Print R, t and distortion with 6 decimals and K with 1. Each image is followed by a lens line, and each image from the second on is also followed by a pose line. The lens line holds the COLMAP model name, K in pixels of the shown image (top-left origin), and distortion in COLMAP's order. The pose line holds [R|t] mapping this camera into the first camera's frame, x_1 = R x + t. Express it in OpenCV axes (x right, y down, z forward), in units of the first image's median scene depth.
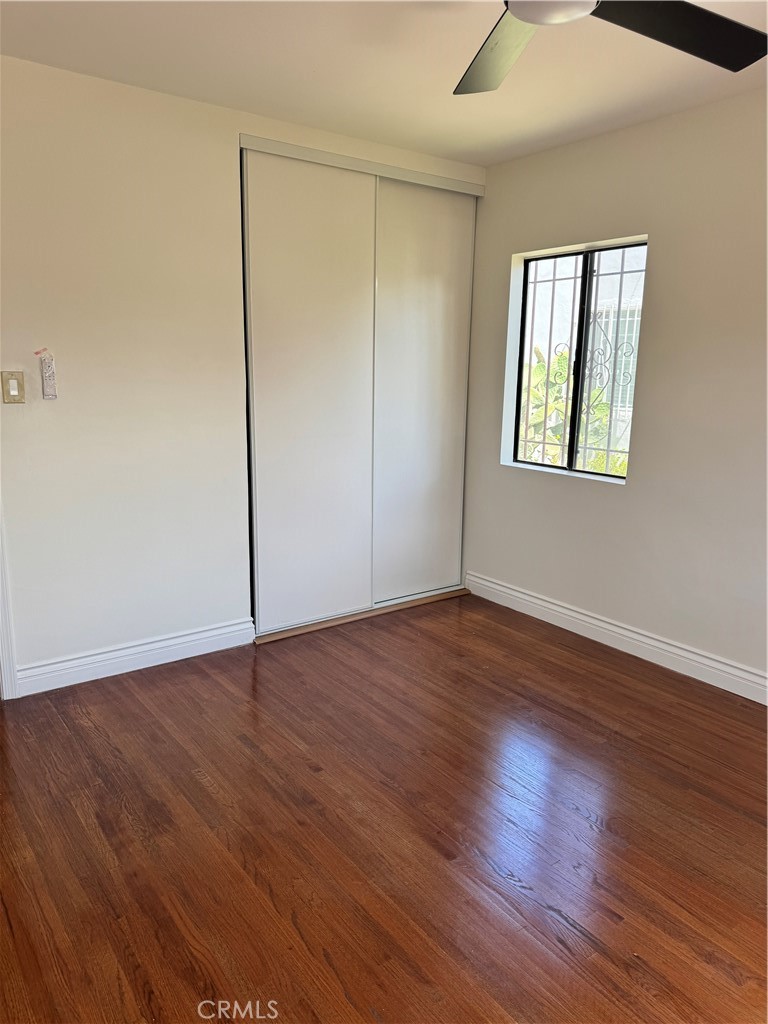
lens RADIAL K [[719.8, 0, 385.2], [0, 719.8, 509.6], [0, 0, 1]] dist [0.037346, -0.026138]
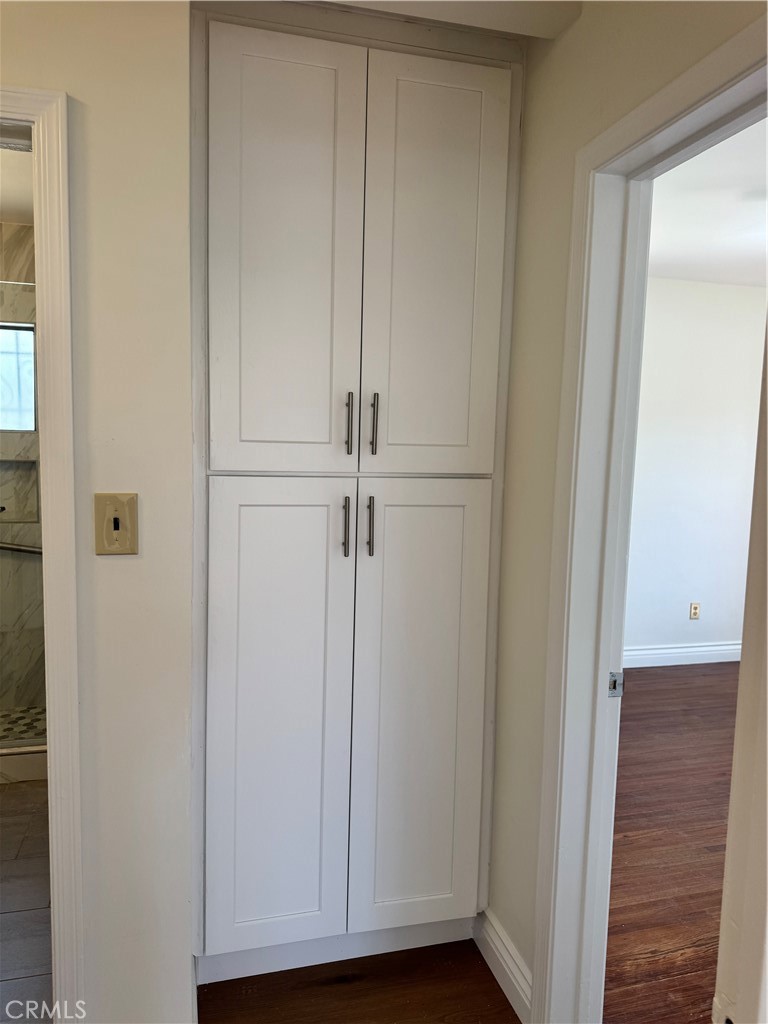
lens RADIAL K [[719.8, 0, 388.1], [0, 719.8, 514.8], [0, 0, 1]] dist [0.037346, -0.026138]
pose [[0.378171, -0.097913, 0.920543, -1.297371], [0.165272, 0.985556, 0.036932, -0.235106], [-0.910863, 0.138173, 0.388891, 1.055099]]
